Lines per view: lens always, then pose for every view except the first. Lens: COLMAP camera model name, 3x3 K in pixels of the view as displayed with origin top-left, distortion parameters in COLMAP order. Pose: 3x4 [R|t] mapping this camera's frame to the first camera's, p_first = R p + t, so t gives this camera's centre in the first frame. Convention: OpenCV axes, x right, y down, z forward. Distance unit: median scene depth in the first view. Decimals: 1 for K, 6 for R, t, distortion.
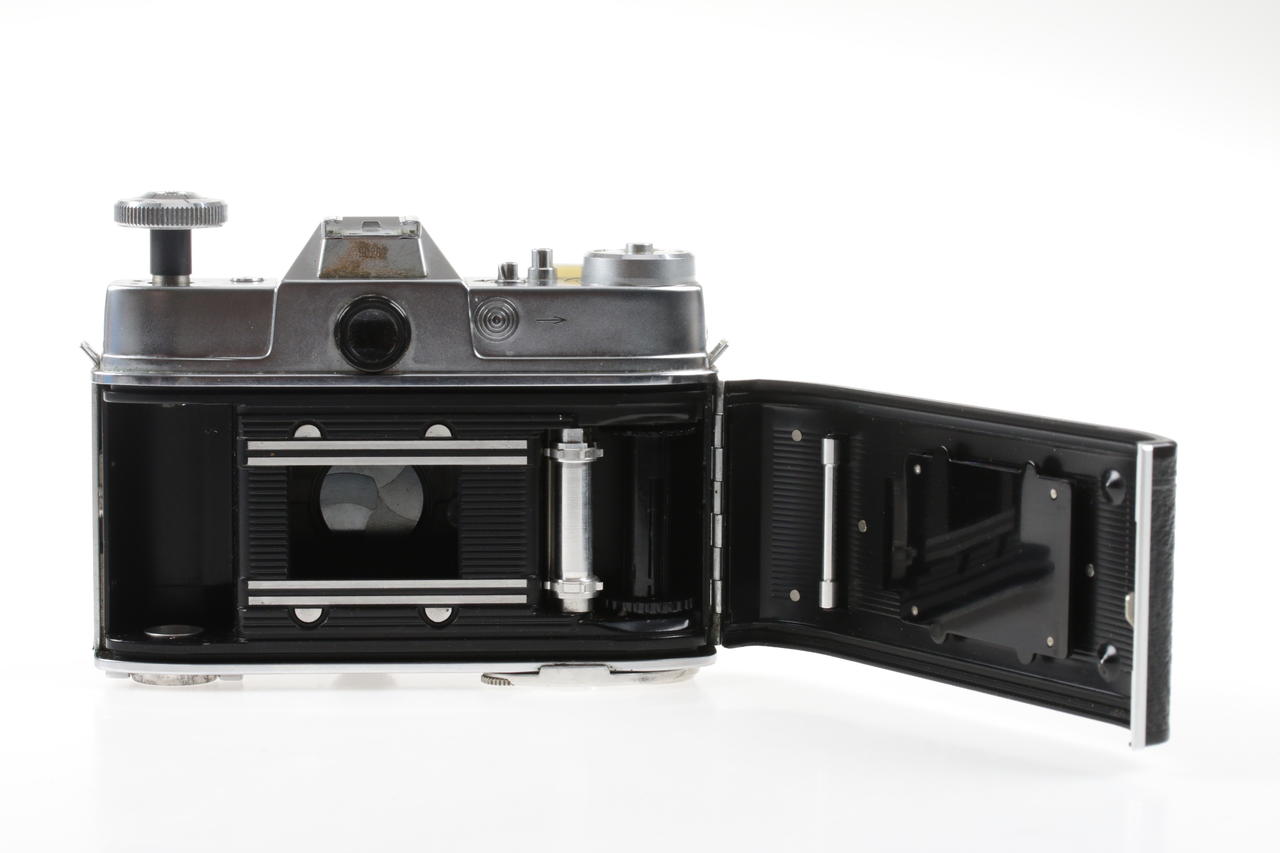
lens RADIAL K [[3505.6, 0, 640.0], [0, 3505.6, 426.5], [0, 0, 1]] dist [-0.374597, 0.479959]
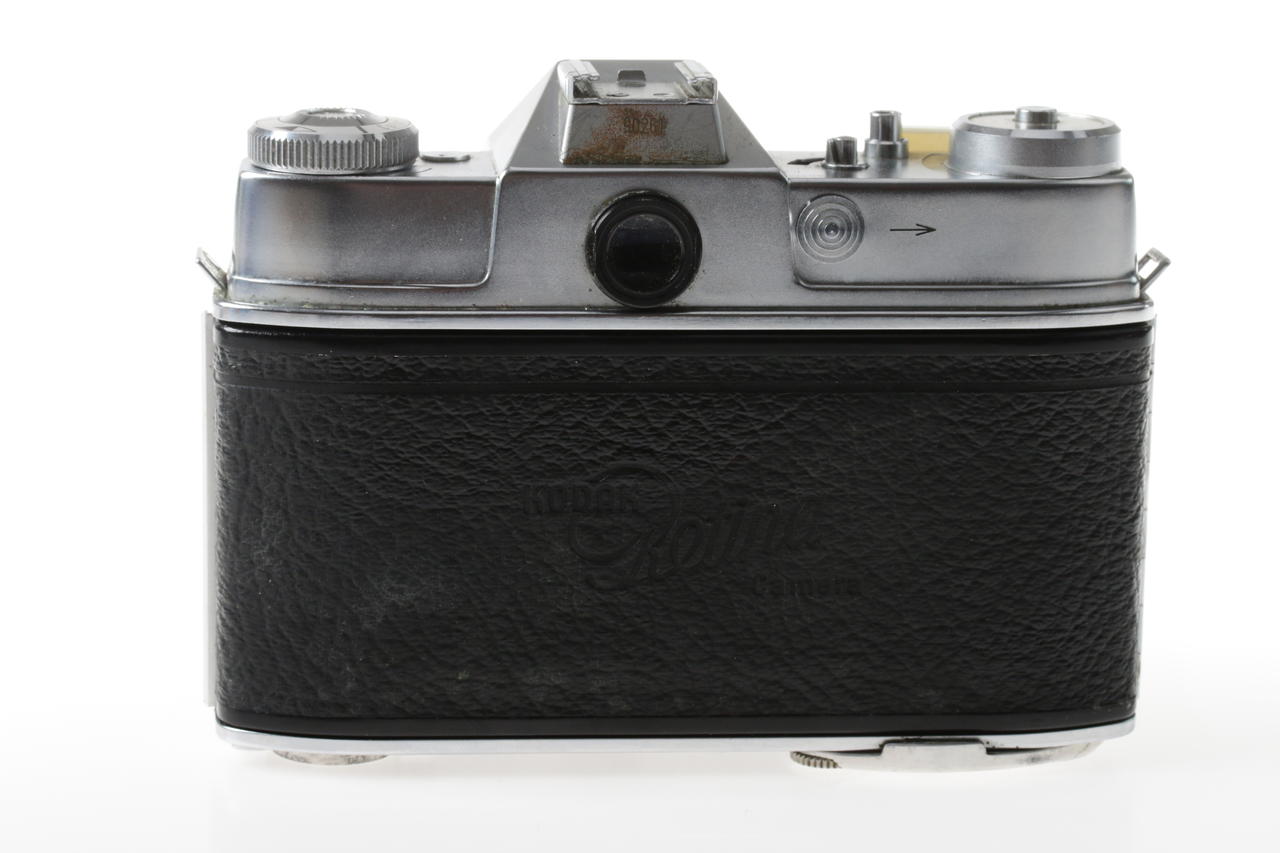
lens RADIAL K [[4126.5, 0, 640.0], [0, 4126.5, 426.5], [0, 0, 1]] dist [0.177887, 2.338949]
pose [[0.997994, 0.015128, -0.061472, -0.028315], [-0.012705, 0.999134, 0.039612, -0.023683], [0.062018, -0.038751, 0.997322, 0.217748]]
